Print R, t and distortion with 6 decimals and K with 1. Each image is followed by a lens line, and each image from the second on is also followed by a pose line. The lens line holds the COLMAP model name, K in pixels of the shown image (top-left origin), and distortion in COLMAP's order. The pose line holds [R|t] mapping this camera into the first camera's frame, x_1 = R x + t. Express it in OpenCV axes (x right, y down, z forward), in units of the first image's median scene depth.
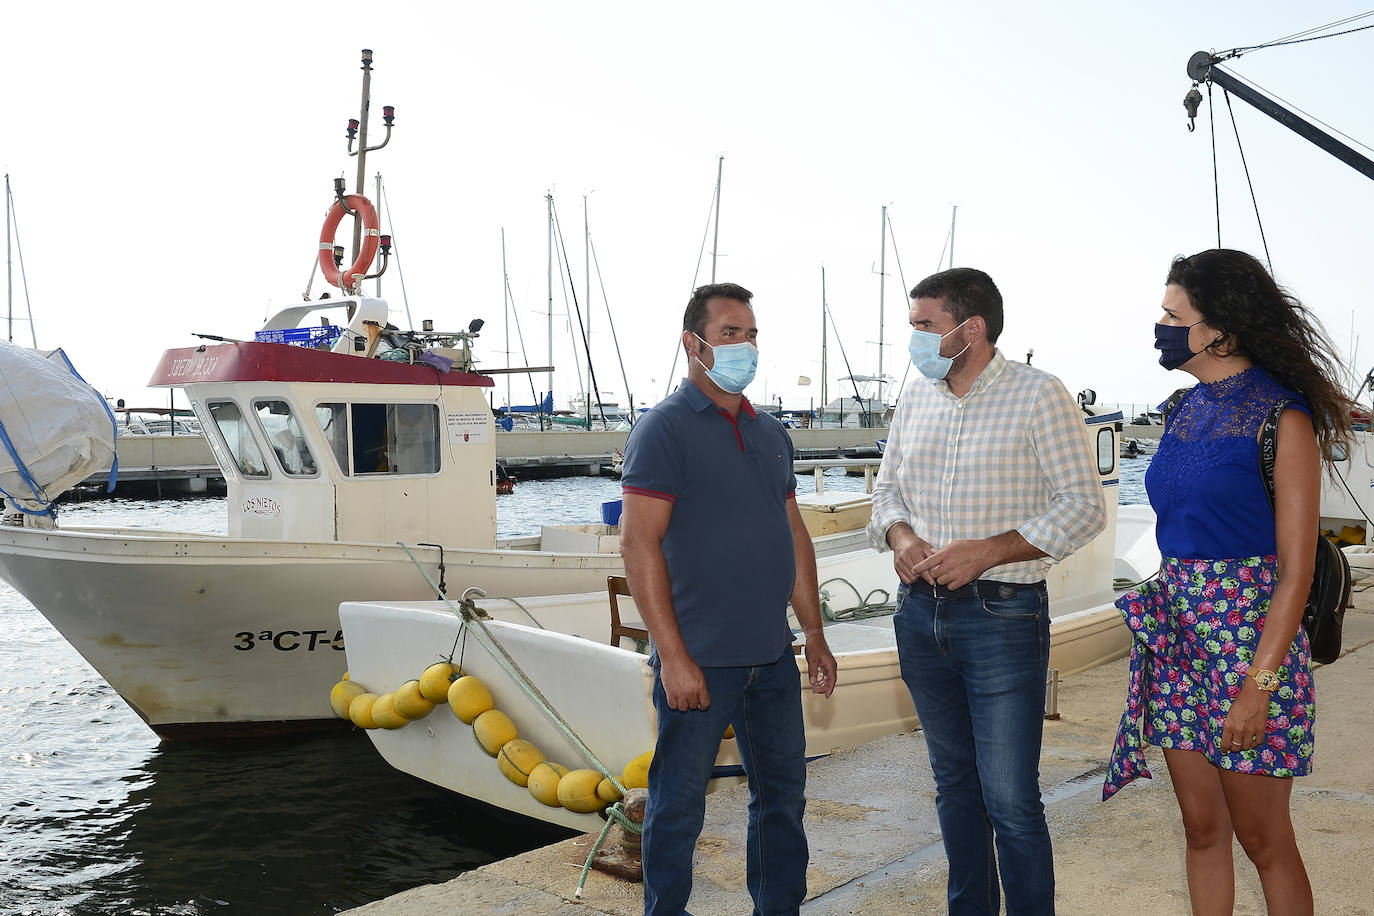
lens RADIAL K [[1486.4, 0, 687.0], [0, 1486.4, 458.0], [0, 0, 1]] dist [0.004803, -0.034223]
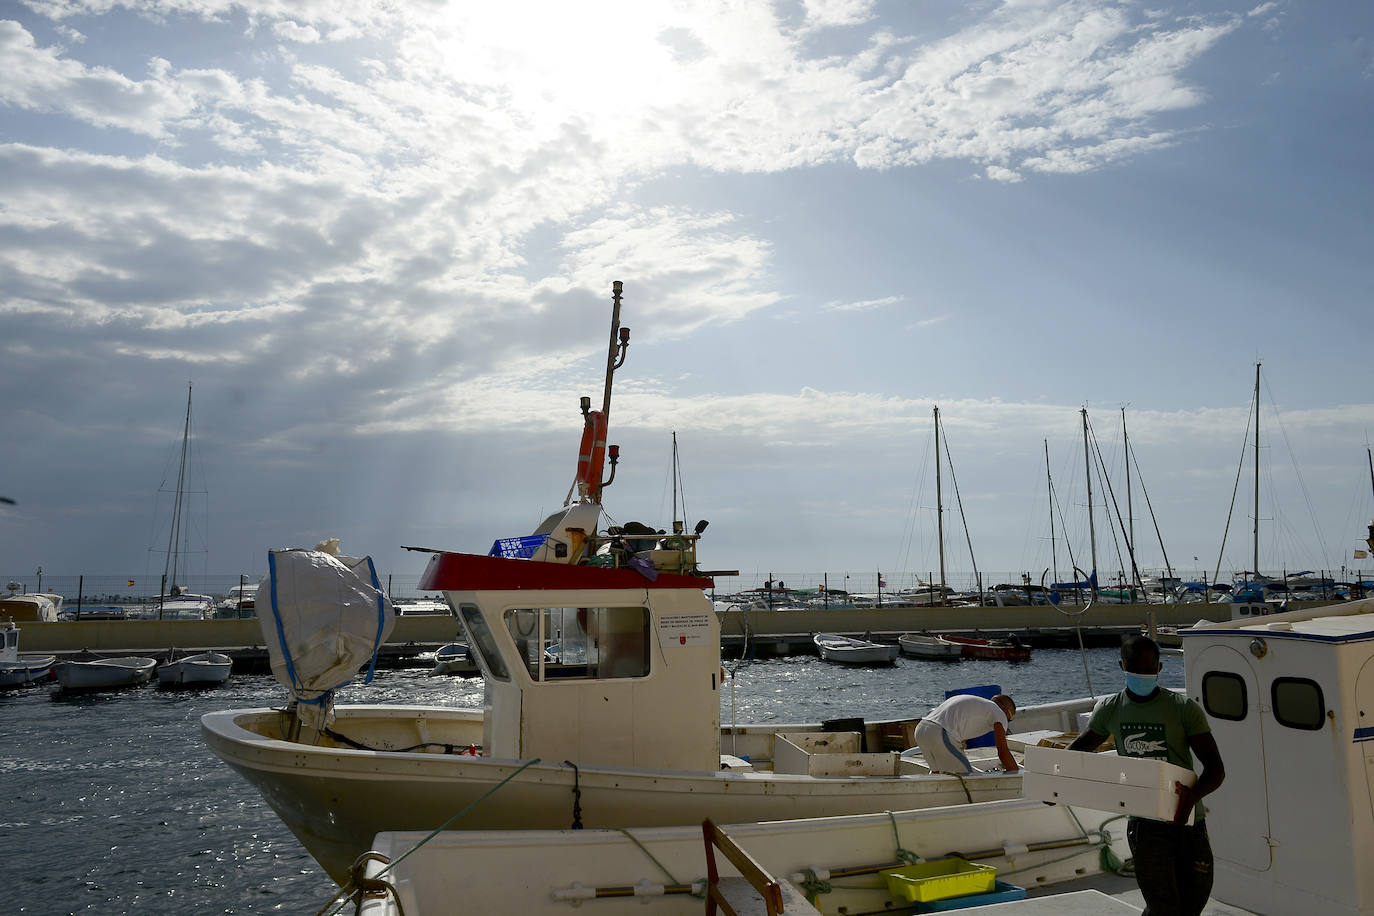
lens RADIAL K [[1051.4, 0, 661.6], [0, 1051.4, 427.0], [0, 0, 1]] dist [-0.022768, -0.002321]
pose [[0.854484, -0.087848, -0.511996, 0.070679], [-0.004776, 0.984227, -0.176845, -0.010470], [0.519455, 0.153556, 0.840587, 0.132096]]
